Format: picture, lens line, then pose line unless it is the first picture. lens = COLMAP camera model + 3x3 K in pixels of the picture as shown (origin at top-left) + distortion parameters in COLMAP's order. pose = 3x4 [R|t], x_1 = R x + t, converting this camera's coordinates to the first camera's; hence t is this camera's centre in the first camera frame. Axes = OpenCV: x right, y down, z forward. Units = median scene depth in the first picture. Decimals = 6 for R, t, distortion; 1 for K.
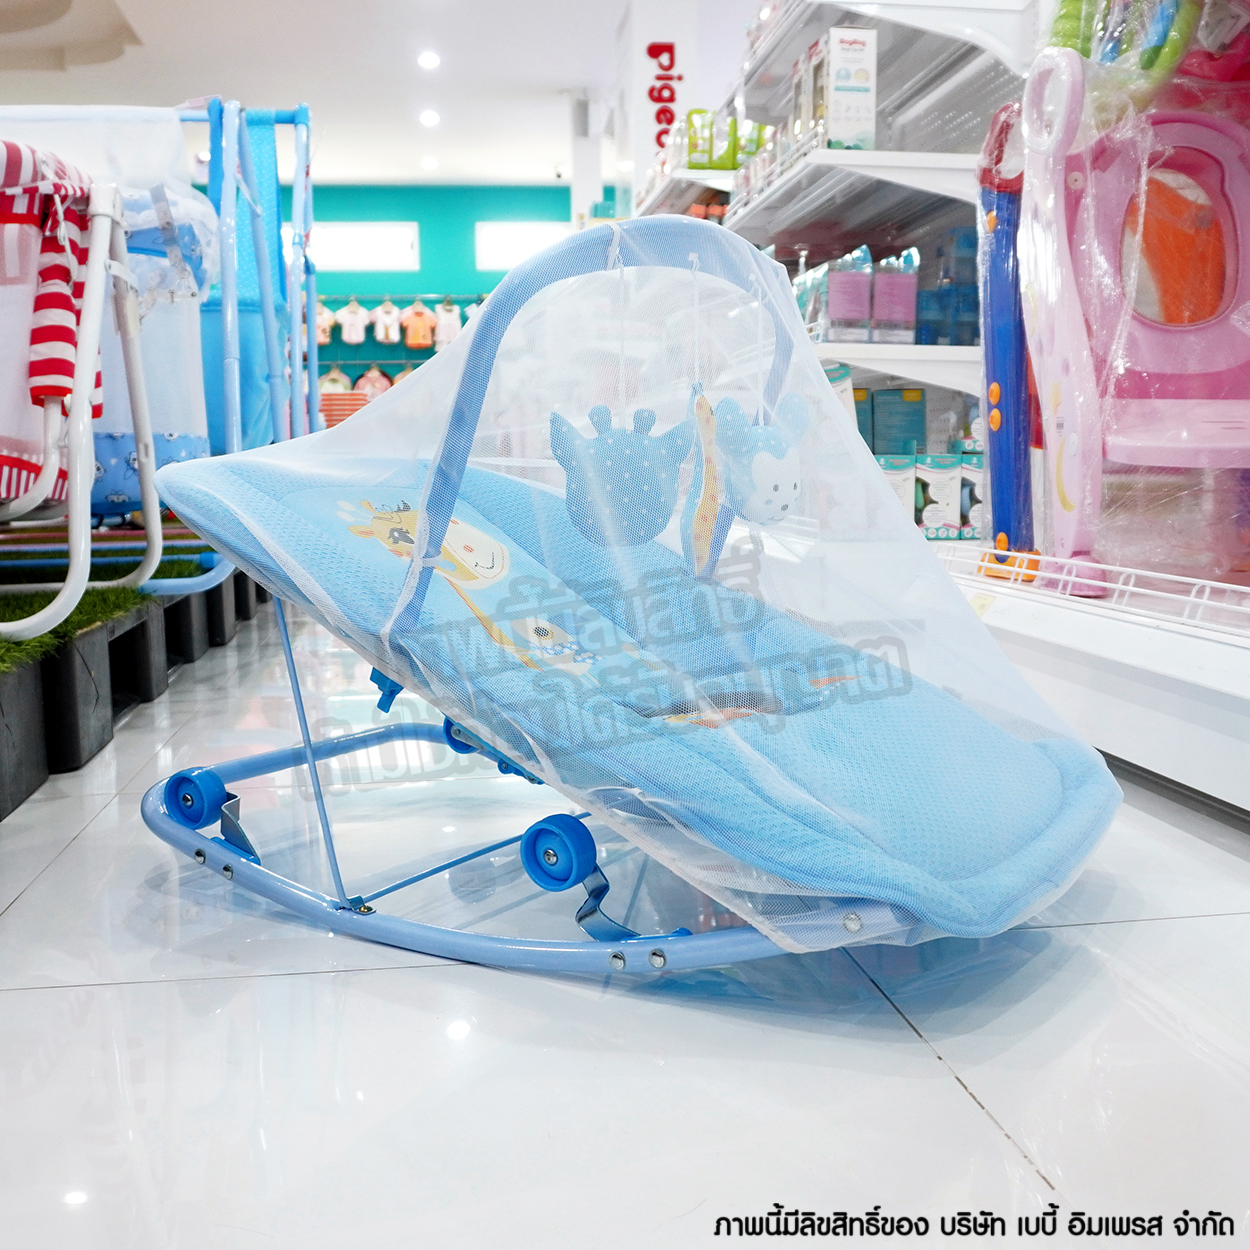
lens RADIAL K [[1501.9, 0, 625.0], [0, 1501.9, 625.0], [0, 0, 1]] dist [-0.022808, 0.005819]
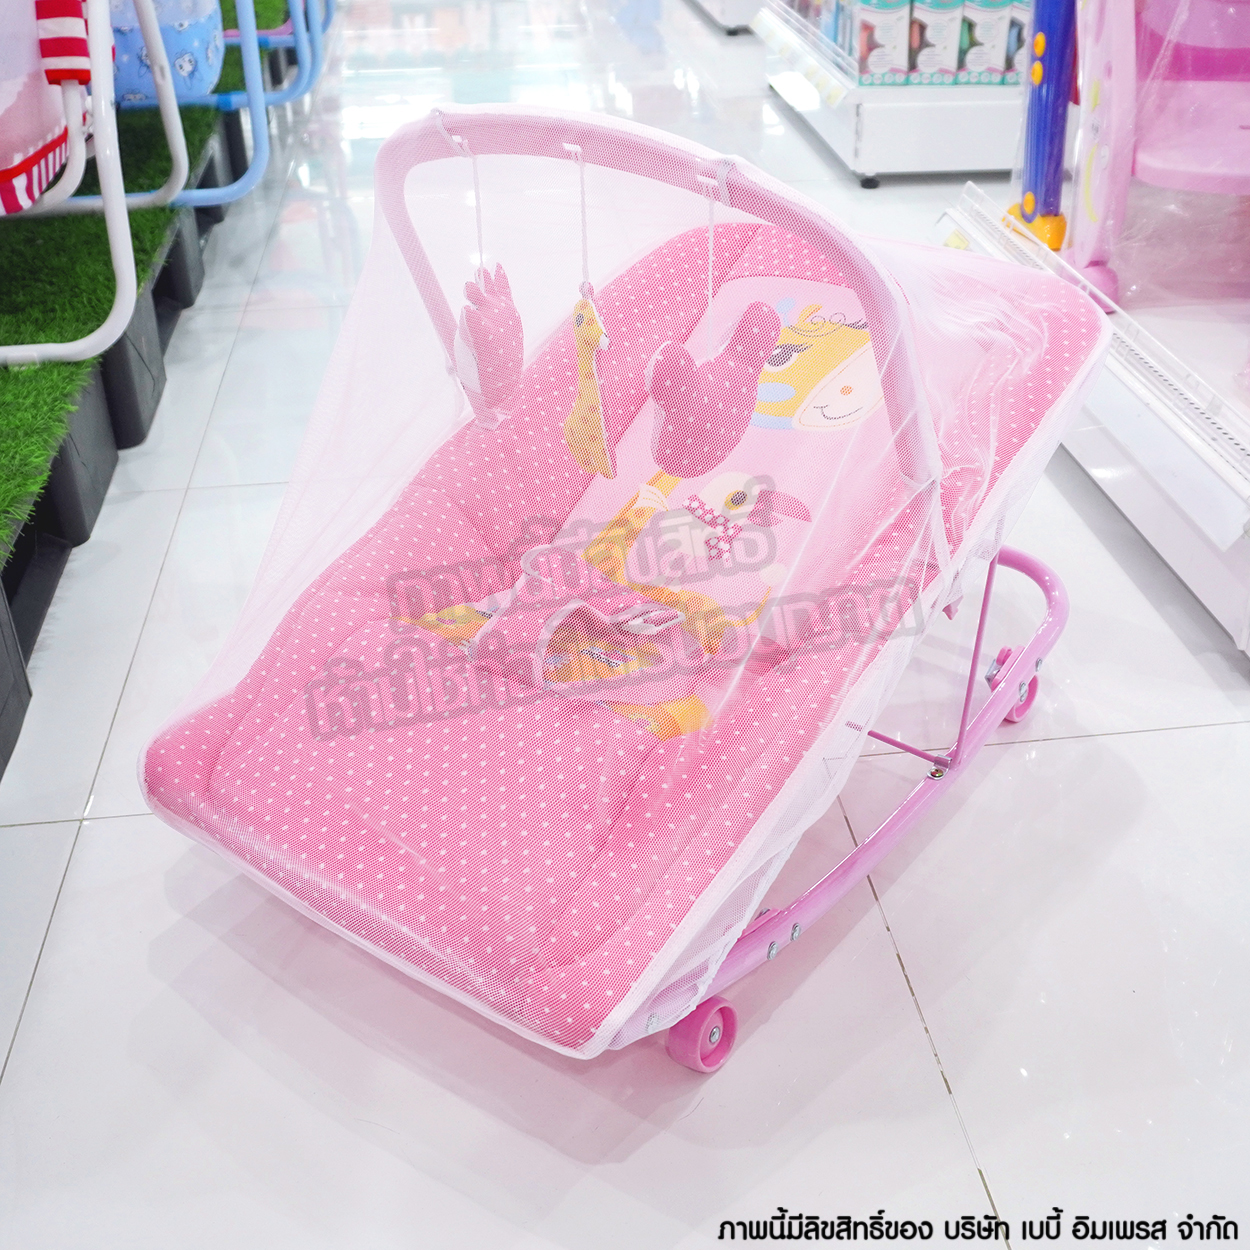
lens RADIAL K [[1490.4, 0, 659.8], [0, 1490.4, 656.4], [0, 0, 1]] dist [-0.068233, 0.087759]
pose [[0.999899, 0.012082, 0.007485, -0.000029], [-0.014131, 0.901482, 0.432586, -0.204454], [-0.001521, -0.432648, 0.901561, -0.024211]]
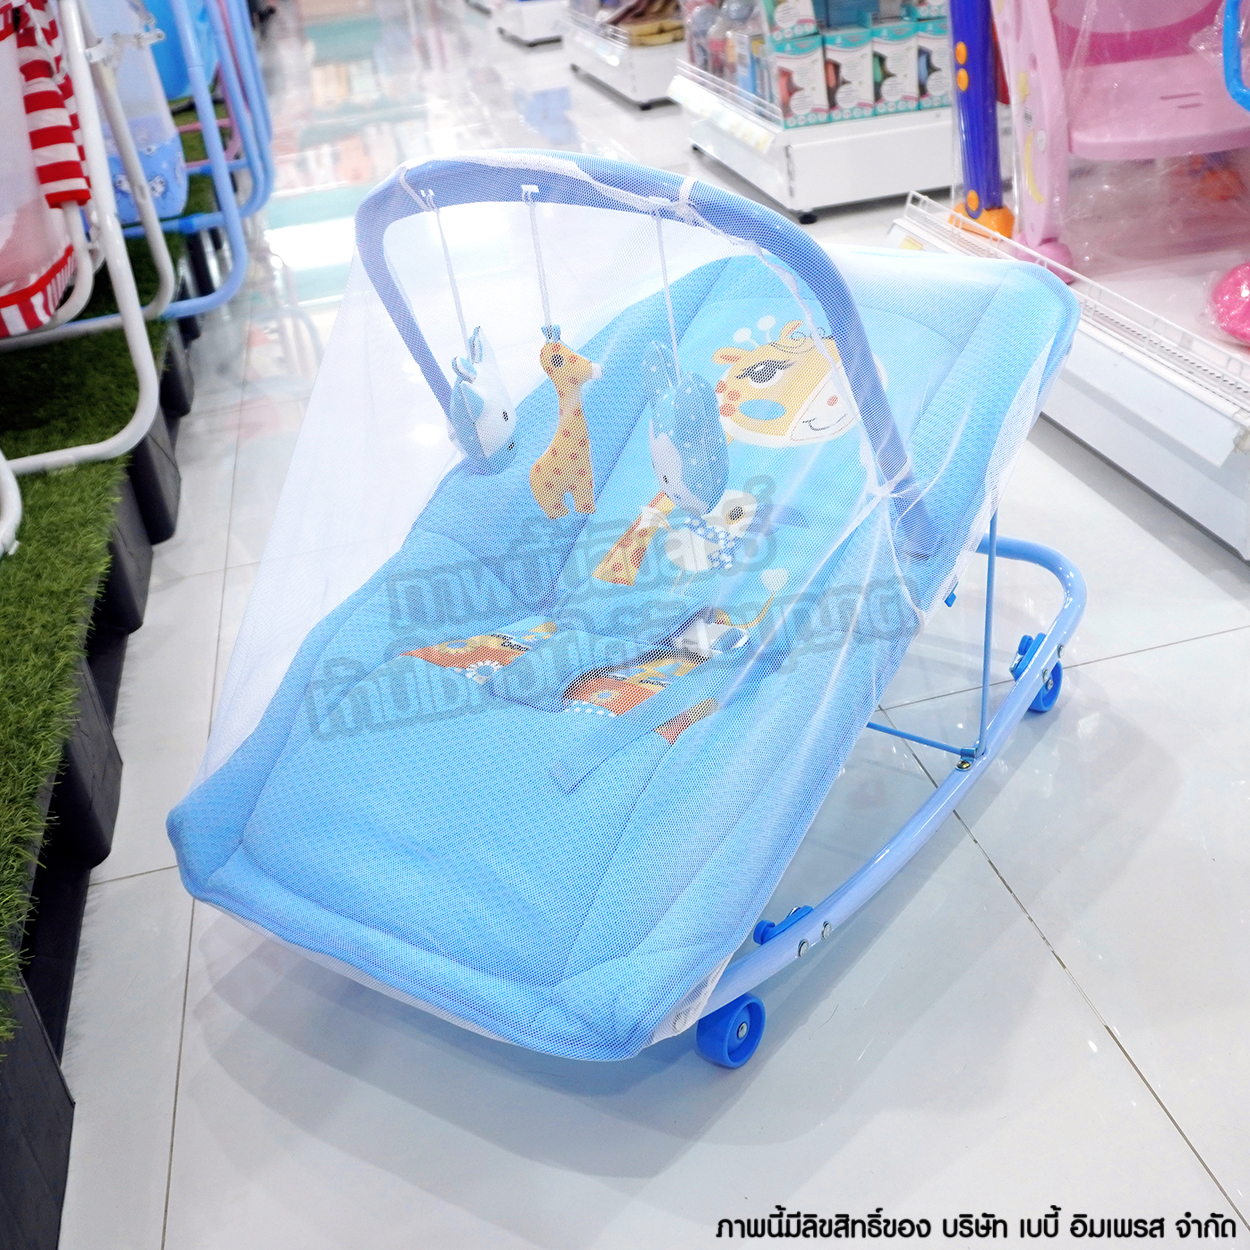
lens RADIAL K [[1490.4, 0, 659.8], [0, 1490.4, 656.4], [0, 0, 1]] dist [-0.068233, 0.087759]
pose [[0.991265, -0.128902, 0.027898, -0.040811], [0.108654, 0.918067, 0.381245, -0.181277], [-0.074755, -0.374883, 0.924053, -0.078061]]
